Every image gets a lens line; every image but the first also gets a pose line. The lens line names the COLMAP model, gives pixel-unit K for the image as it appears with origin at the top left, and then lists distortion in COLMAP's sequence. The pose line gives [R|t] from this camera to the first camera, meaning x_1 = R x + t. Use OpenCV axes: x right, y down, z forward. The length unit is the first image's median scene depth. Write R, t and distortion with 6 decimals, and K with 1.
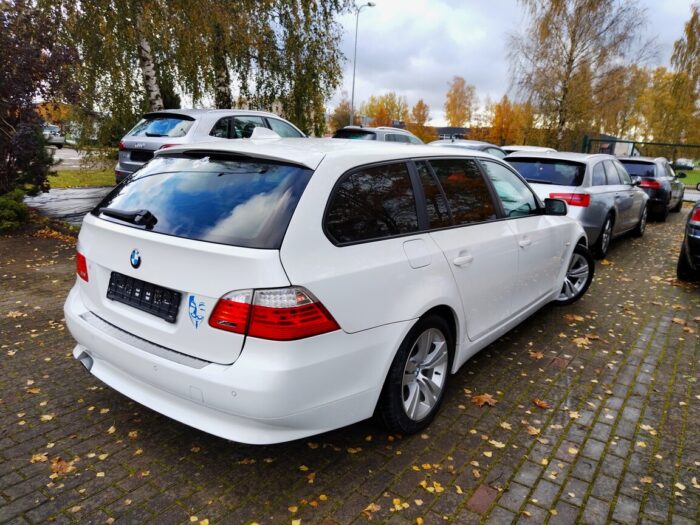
lens RADIAL K [[511.1, 0, 354.2], [0, 511.1, 261.9], [0, 0, 1]] dist [0.019752, -0.023717]
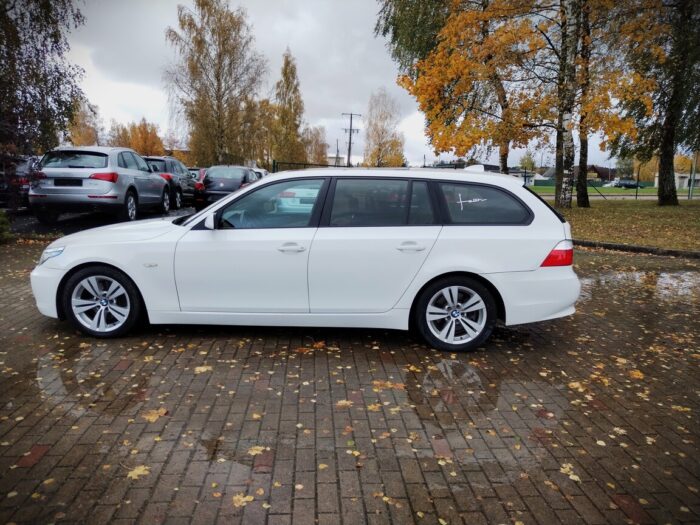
lens RADIAL K [[511.1, 0, 355.3], [0, 511.1, 266.7], [0, 0, 1]] dist [0.019752, -0.023717]
pose [[0.764132, -0.141696, 0.629305, -0.154039], [0.158761, 0.986878, 0.029433, 0.020088], [-0.625218, 0.077419, 0.776601, -0.108290]]
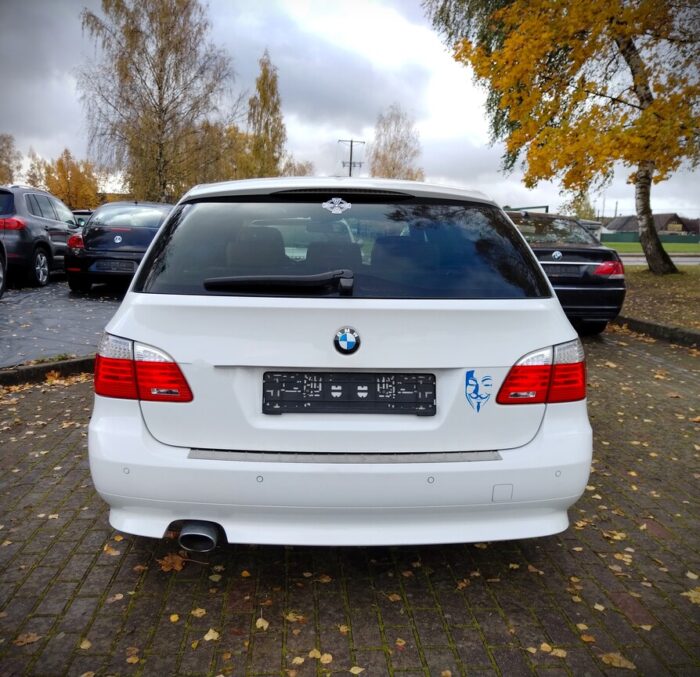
lens RADIAL K [[661.6, 0, 326.5], [0, 661.6, 346.0], [0, 0, 1]] dist [0.002809, 0.000000]
pose [[0.787628, -0.137632, 0.600582, -0.063017], [0.155407, 0.987594, 0.022514, -0.001513], [-0.596230, 0.075602, 0.799246, 0.019879]]
